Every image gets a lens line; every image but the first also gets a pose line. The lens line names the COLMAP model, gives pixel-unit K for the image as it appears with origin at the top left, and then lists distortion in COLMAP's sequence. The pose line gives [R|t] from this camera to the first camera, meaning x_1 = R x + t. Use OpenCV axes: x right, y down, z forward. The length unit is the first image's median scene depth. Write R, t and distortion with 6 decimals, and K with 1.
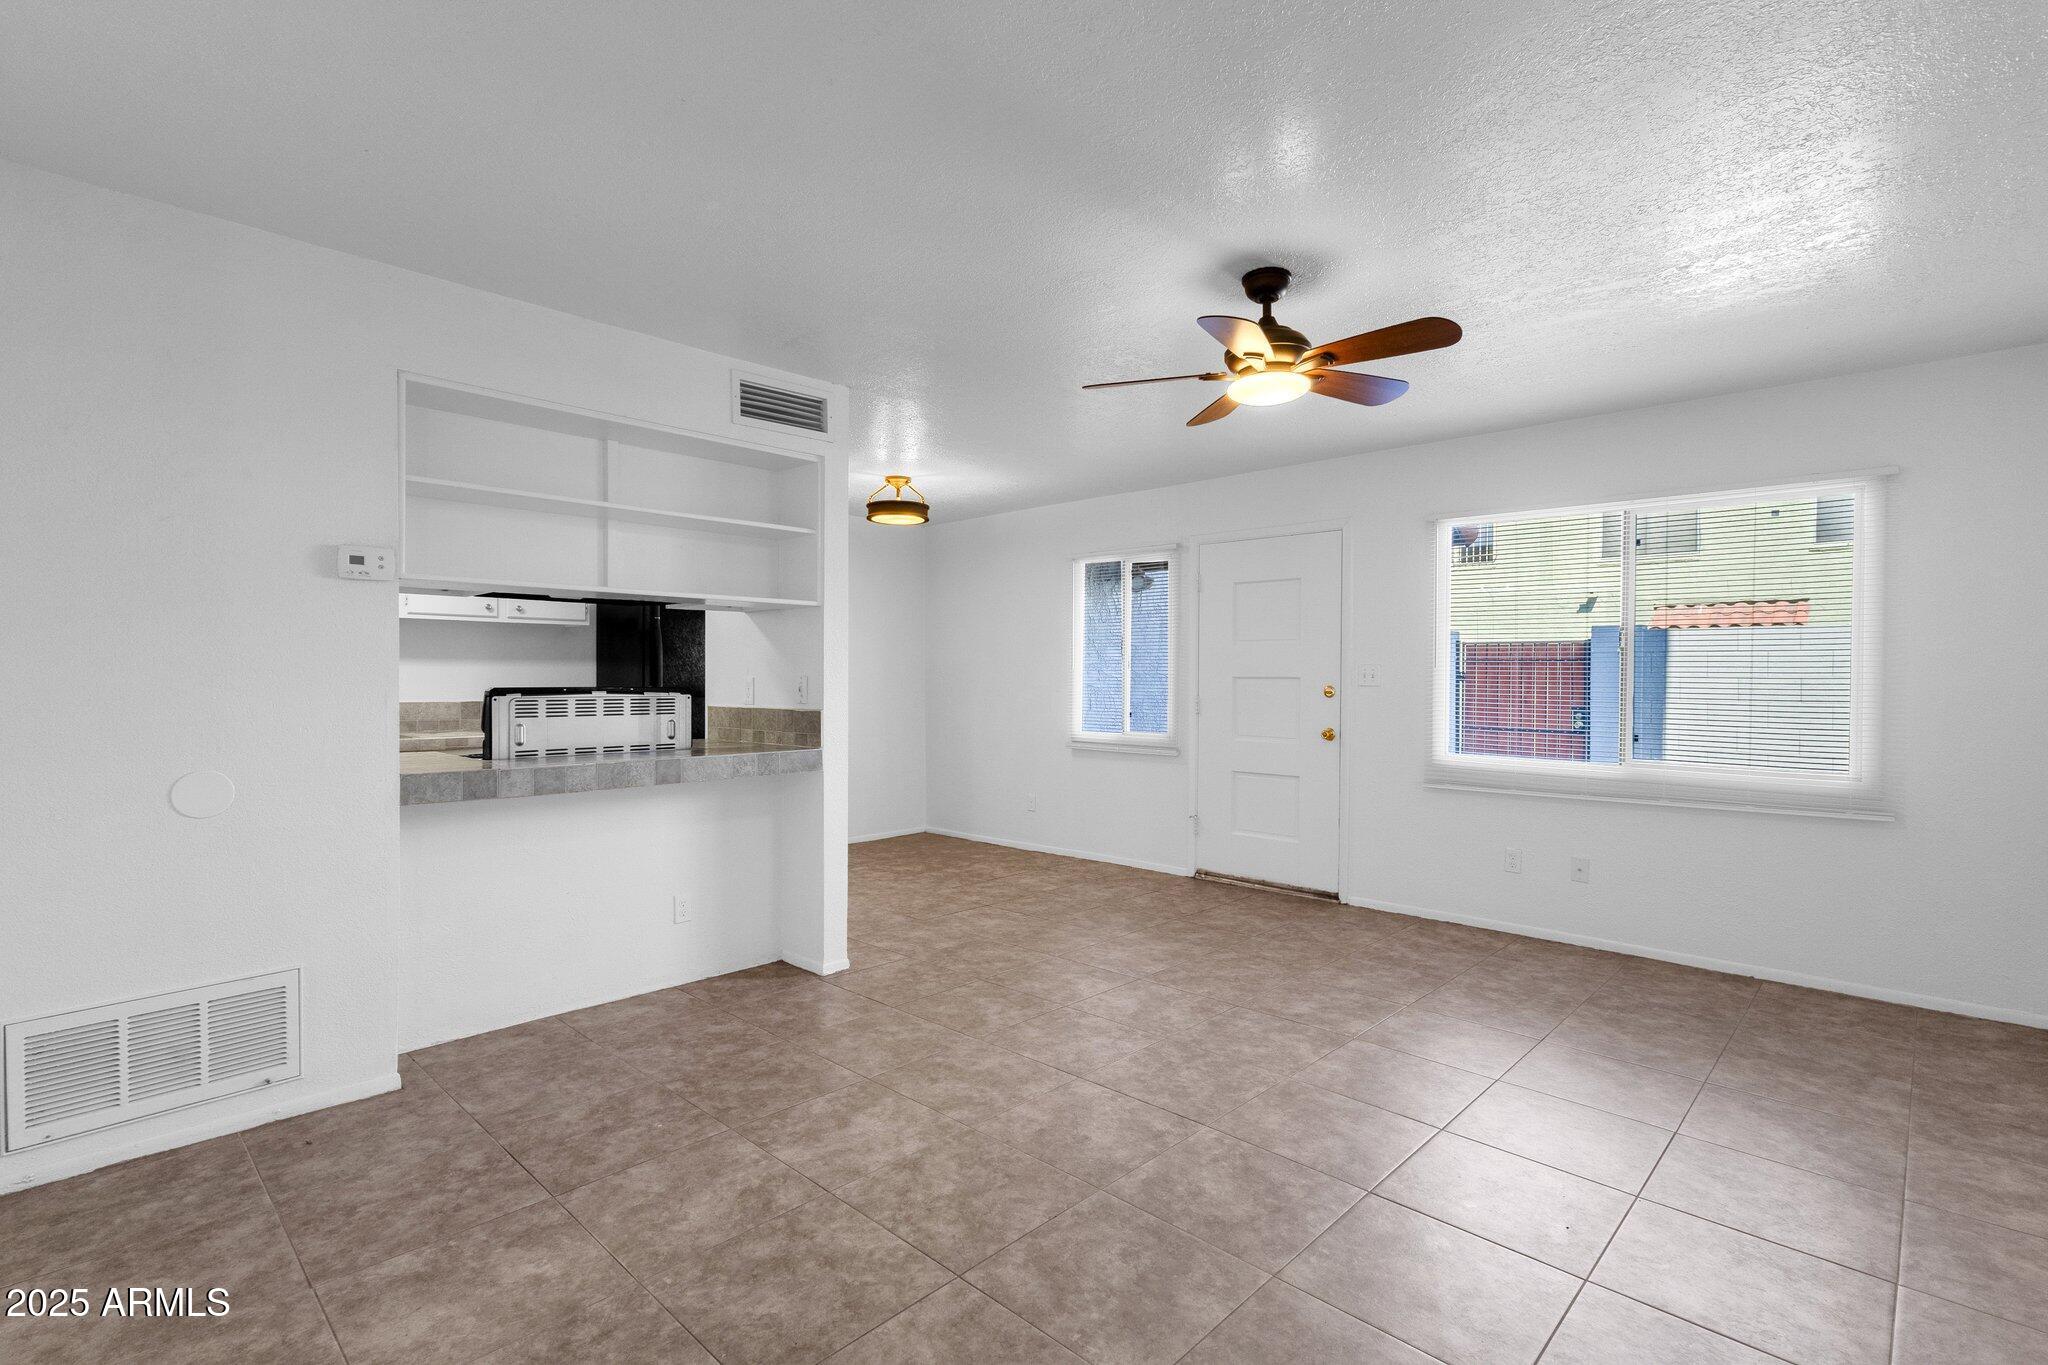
lens RADIAL K [[945.3, 0, 1021.0], [0, 945.3, 676.2], [0, 0, 1]] dist [0.008738, -0.000601]
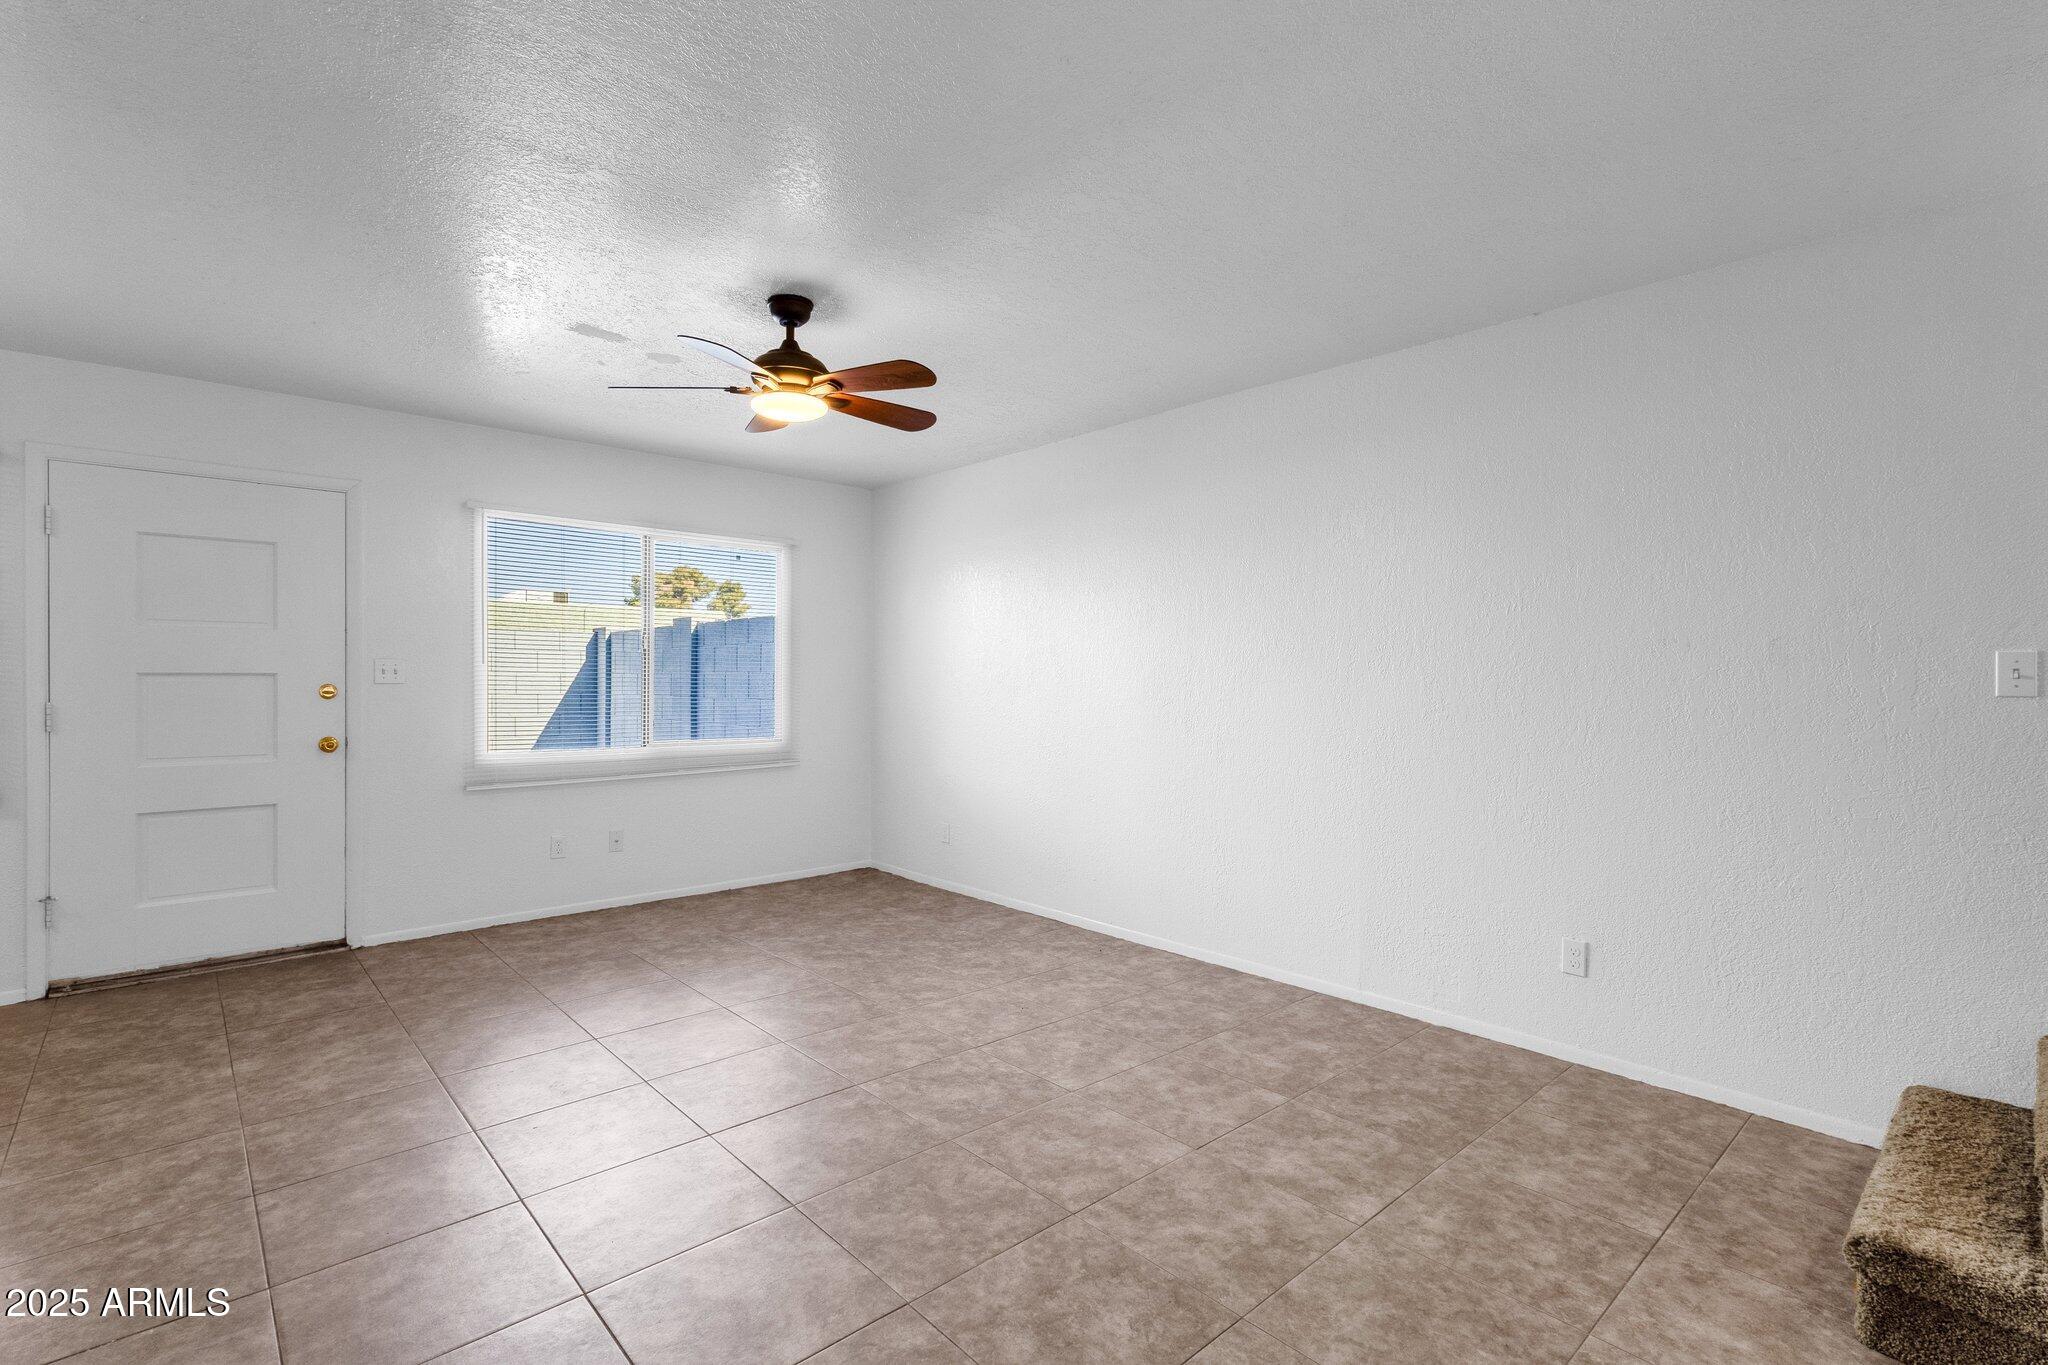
lens RADIAL K [[945.3, 0, 1021.3], [0, 945.3, 672.7], [0, 0, 1]] dist [0.008738, -0.000601]
pose [[0.070752, 0.000522, 0.997494, -0.711629], [-0.004606, 0.999989, -0.000196, -0.001651], [-0.997483, -0.004581, 0.070754, 0.593429]]
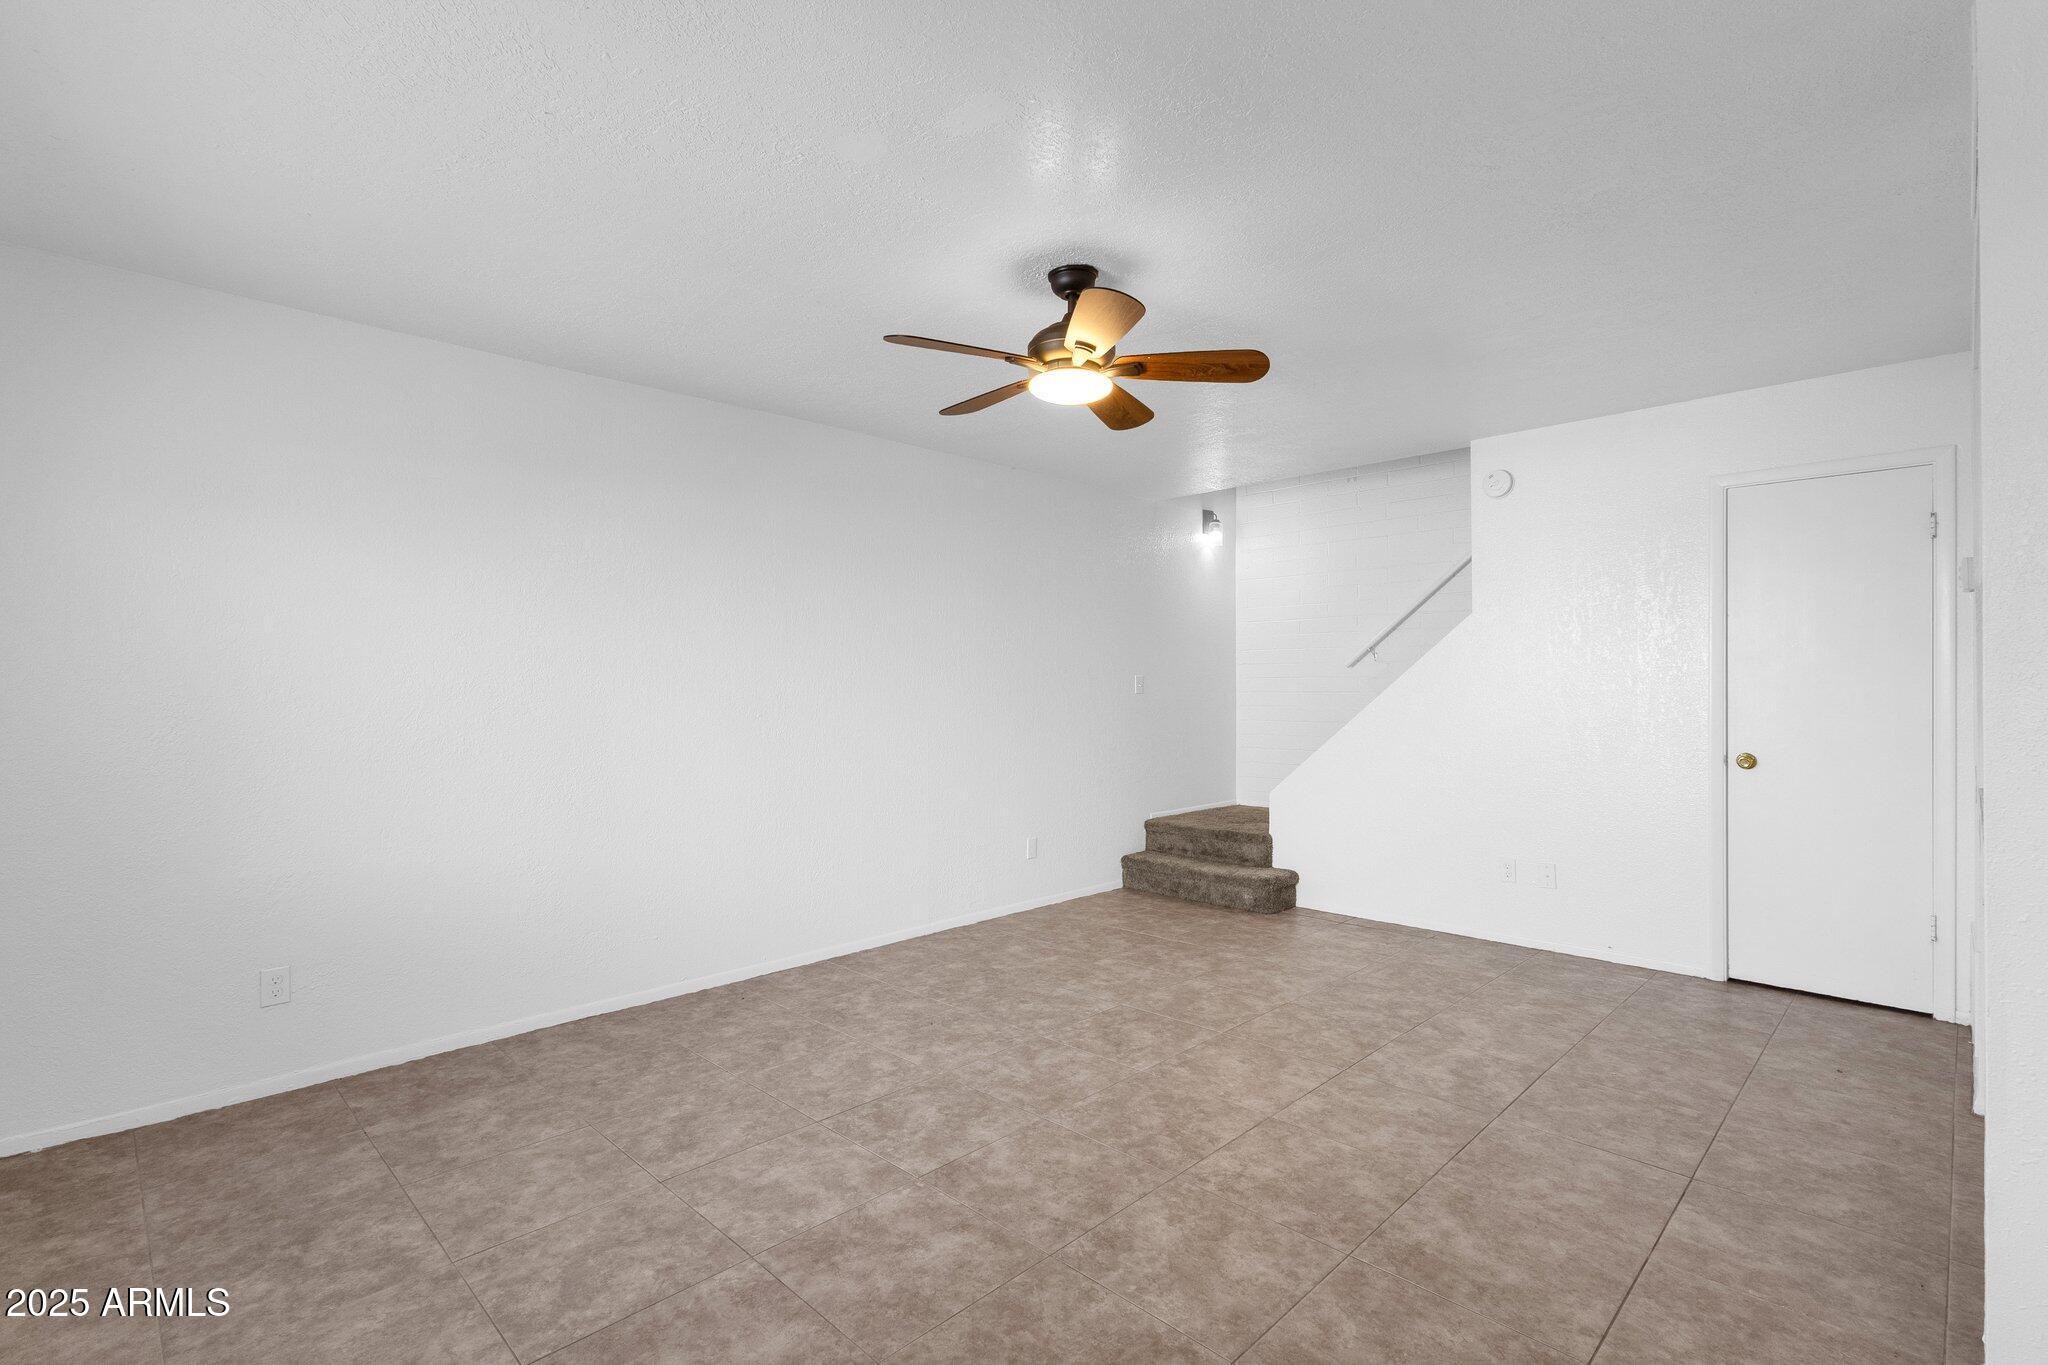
lens RADIAL K [[945.3, 0, 1019.6], [0, 945.3, 679.5], [0, 0, 1]] dist [0.008738, -0.000601]
pose [[-0.999801, -0.001324, 0.019894, 0.262175], [-0.001542, 0.999939, -0.010943, 0.003840], [-0.019878, -0.010971, -0.999742, 1.757158]]
